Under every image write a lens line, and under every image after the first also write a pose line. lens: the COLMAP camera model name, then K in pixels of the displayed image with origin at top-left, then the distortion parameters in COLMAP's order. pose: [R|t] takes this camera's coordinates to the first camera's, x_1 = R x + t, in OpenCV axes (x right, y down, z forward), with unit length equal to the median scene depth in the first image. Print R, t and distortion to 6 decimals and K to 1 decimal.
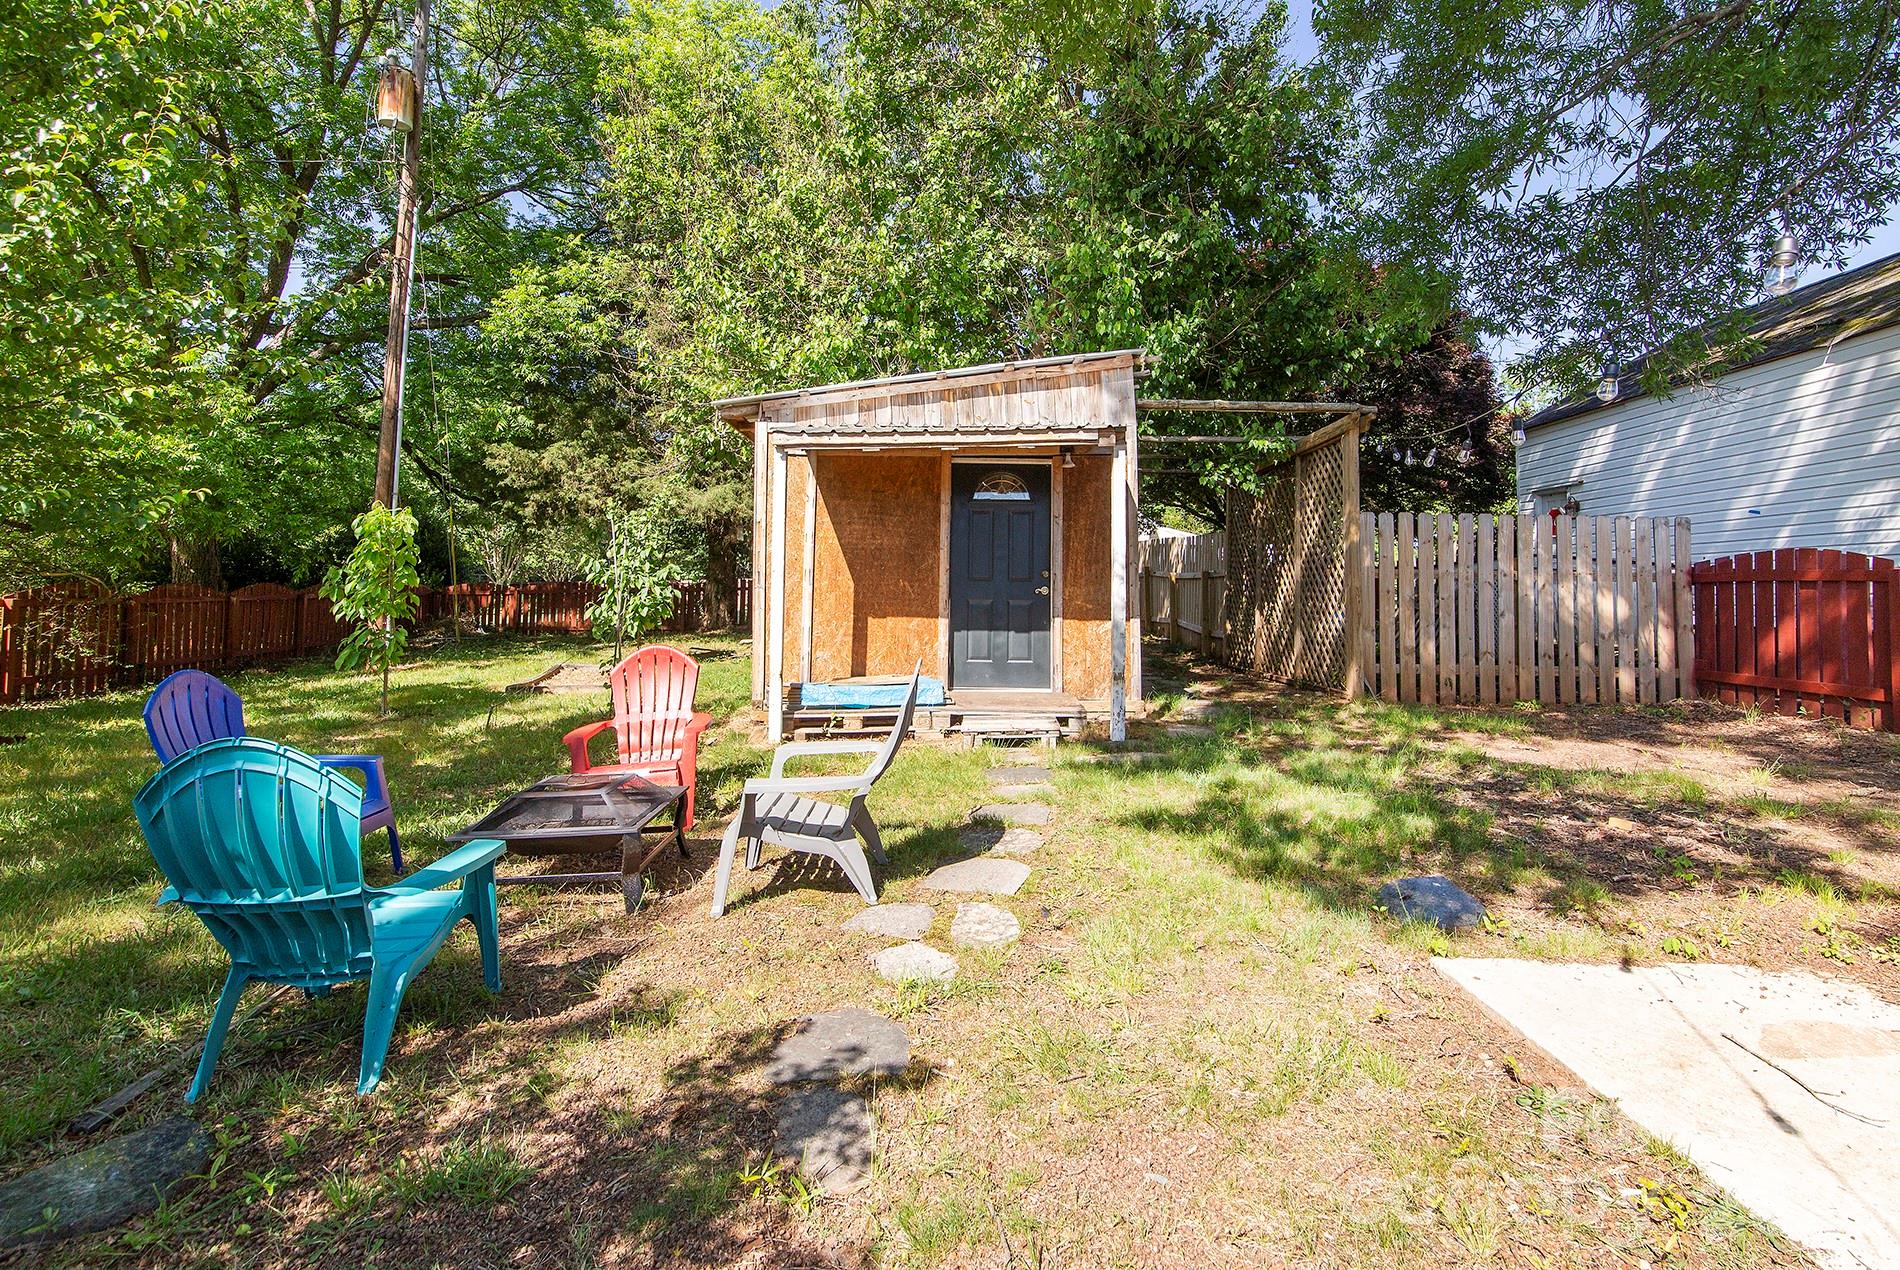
lens RADIAL K [[884.3, 0, 948.1], [0, 884.3, 574.8], [0, 0, 1]] dist [-0.003434, -0.000051]
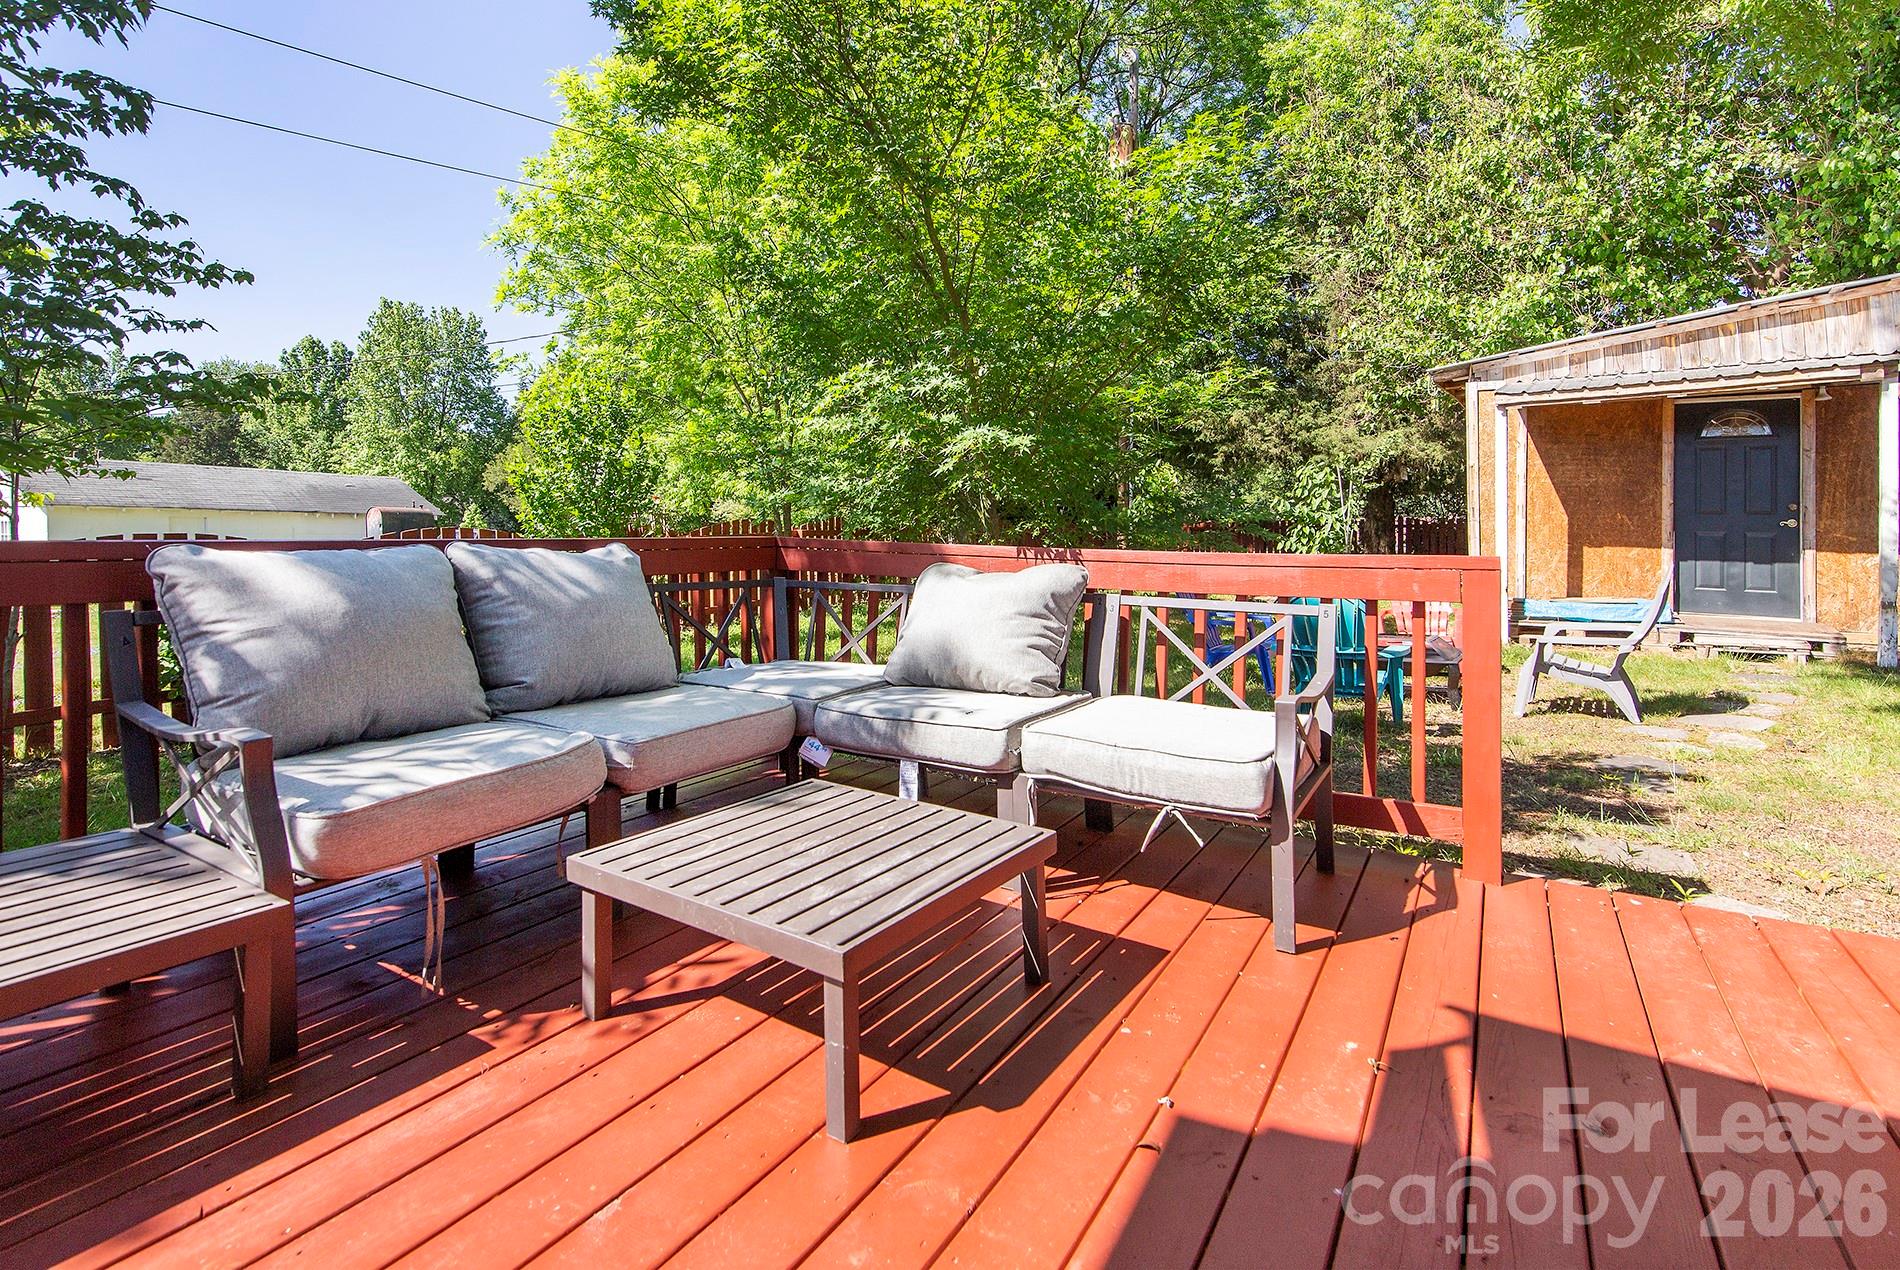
lens RADIAL K [[914.8, 0, 951.1], [0, 914.8, 515.5], [0, 0, 1]] dist [-0.001040, -0.001246]
pose [[0.802727, -0.005333, -0.596323, -0.040625], [0.005774, 0.999983, -0.001171, 0.004637], [0.596319, -0.002504, 0.802744, -0.416187]]
